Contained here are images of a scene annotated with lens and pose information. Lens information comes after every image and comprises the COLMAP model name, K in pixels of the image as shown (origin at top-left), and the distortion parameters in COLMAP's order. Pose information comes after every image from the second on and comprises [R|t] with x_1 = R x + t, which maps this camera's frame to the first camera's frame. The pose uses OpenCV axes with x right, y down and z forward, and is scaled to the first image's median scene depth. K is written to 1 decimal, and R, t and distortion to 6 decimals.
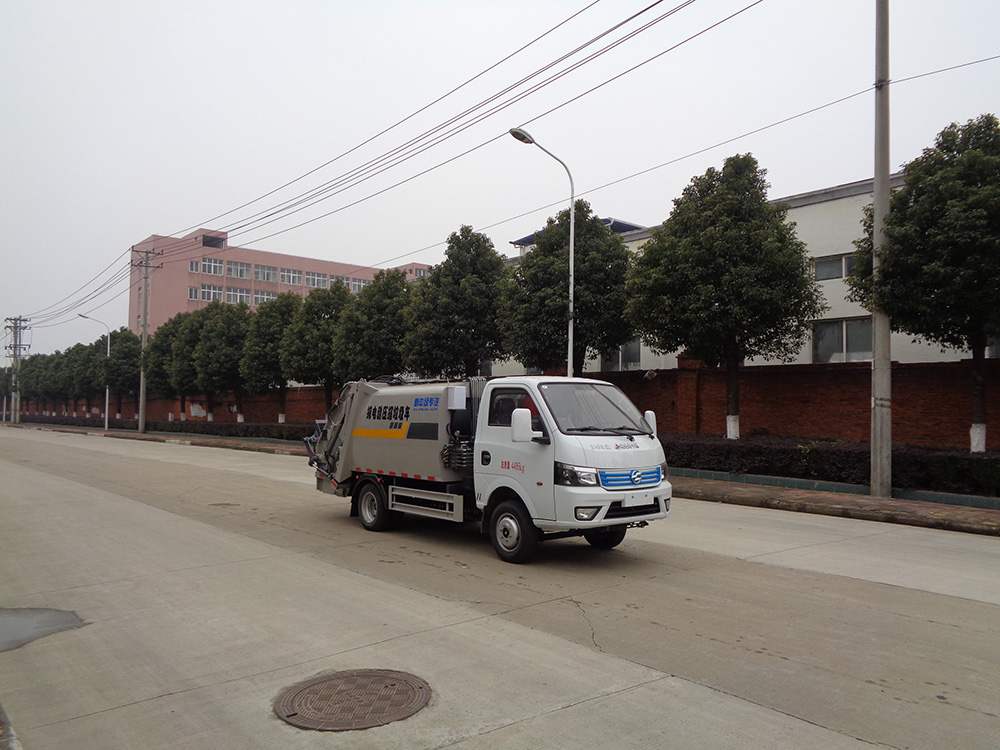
lens RADIAL K [[761.8, 0, 500.0], [0, 761.8, 375.0], [0, 0, 1]] dist [0.013419, 0.003590]
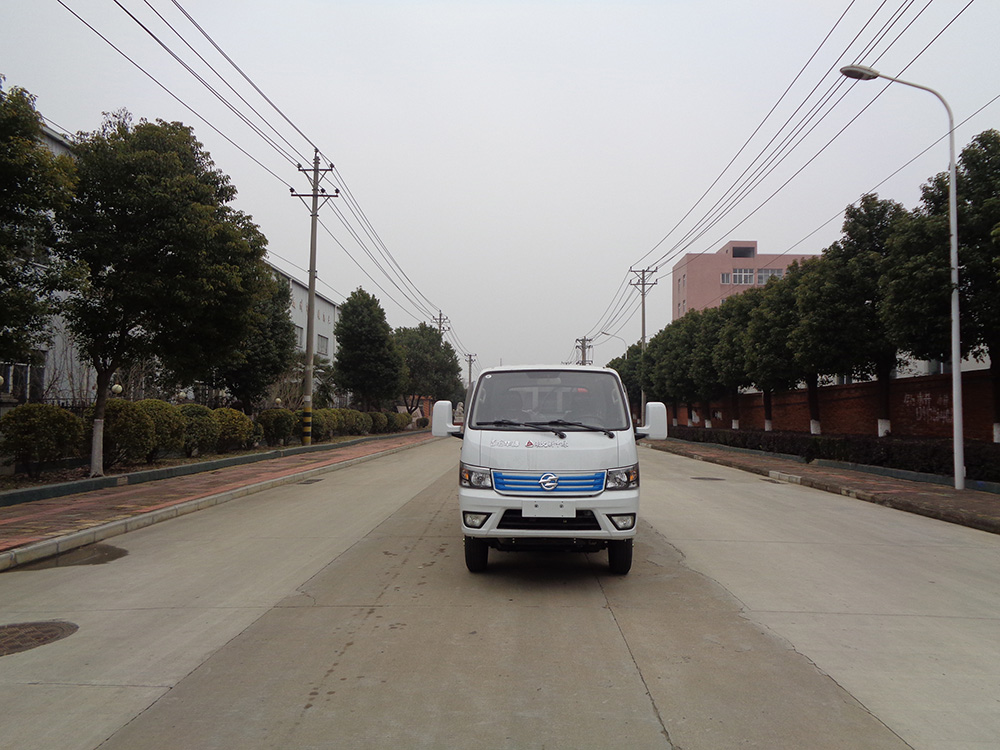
lens RADIAL K [[761.8, 0, 500.0], [0, 761.8, 375.0], [0, 0, 1]] dist [0.013419, 0.003590]
pose [[0.754290, -0.034450, -0.655637, 0.574323], [0.027000, 0.999405, -0.021450, 0.029827], [0.655986, -0.001522, 0.754772, 0.296712]]
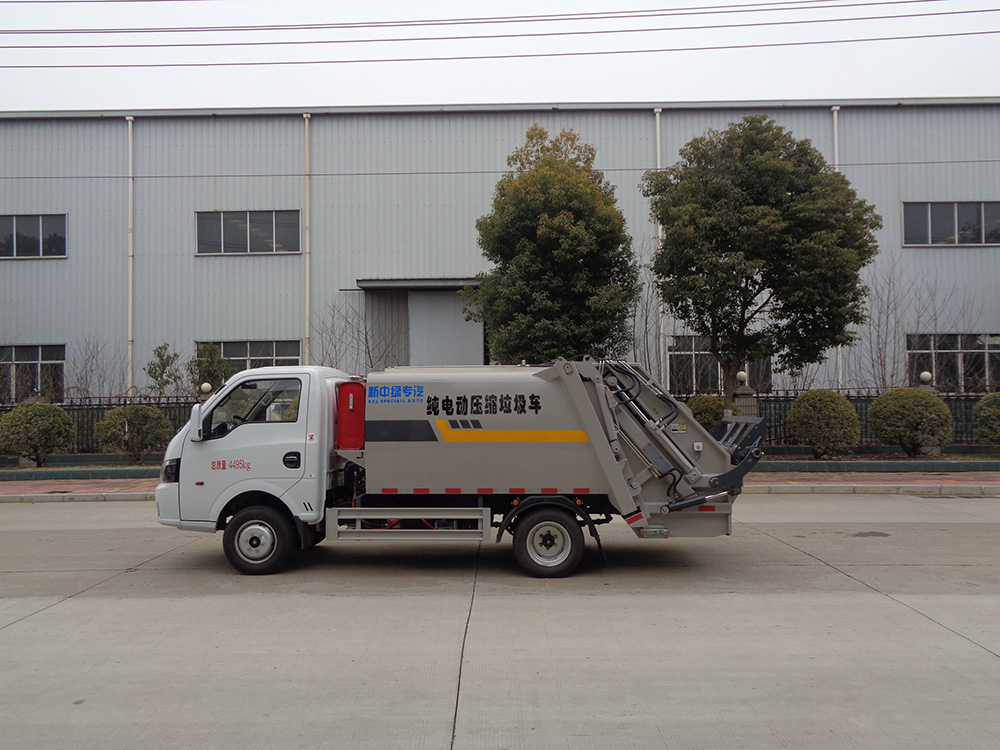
lens RADIAL K [[747.4, 0, 500.1], [0, 747.4, 396.1], [0, 0, 1]] dist [-0.003866, -0.001054]
pose [[0.785931, -0.028292, 0.617667, -0.612064], [0.004131, 0.999171, 0.040509, 0.015538], [-0.618301, -0.029286, 0.785396, 0.496858]]
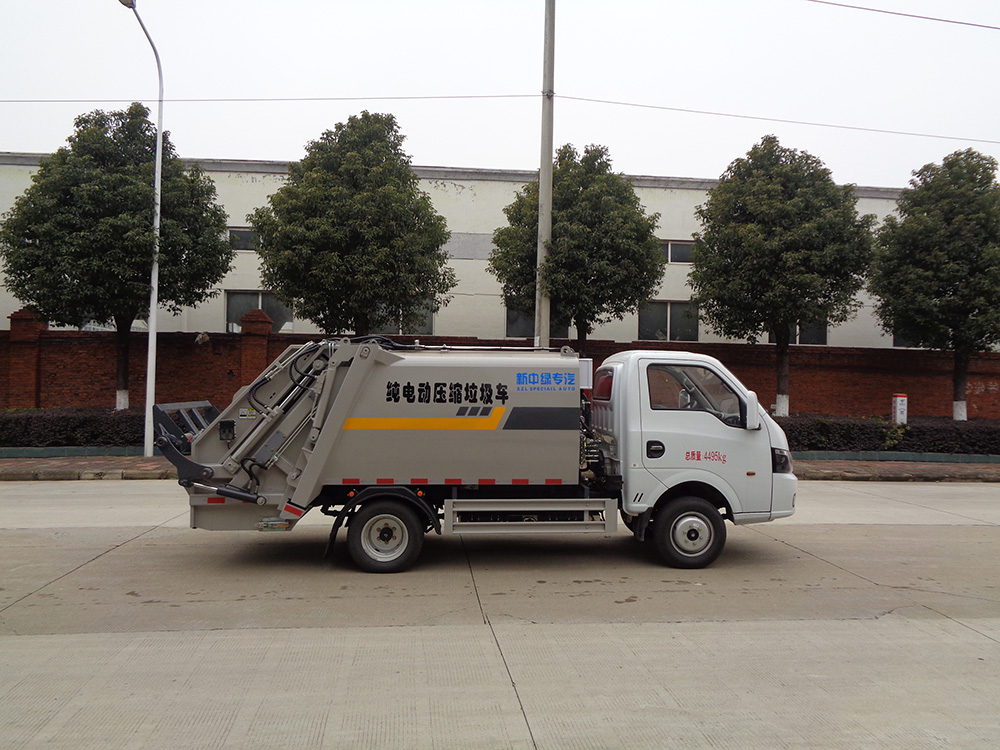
lens RADIAL K [[763.0, 0, 500.0], [0, 763.0, 375.0], [0, 0, 1]] dist [0.001334, -0.004745]
pose [[0.591885, 0.009922, 0.805961, -0.728728], [-0.045109, 0.998765, 0.020831, 0.019480], [-0.804759, -0.048686, 0.591602, 0.618399]]
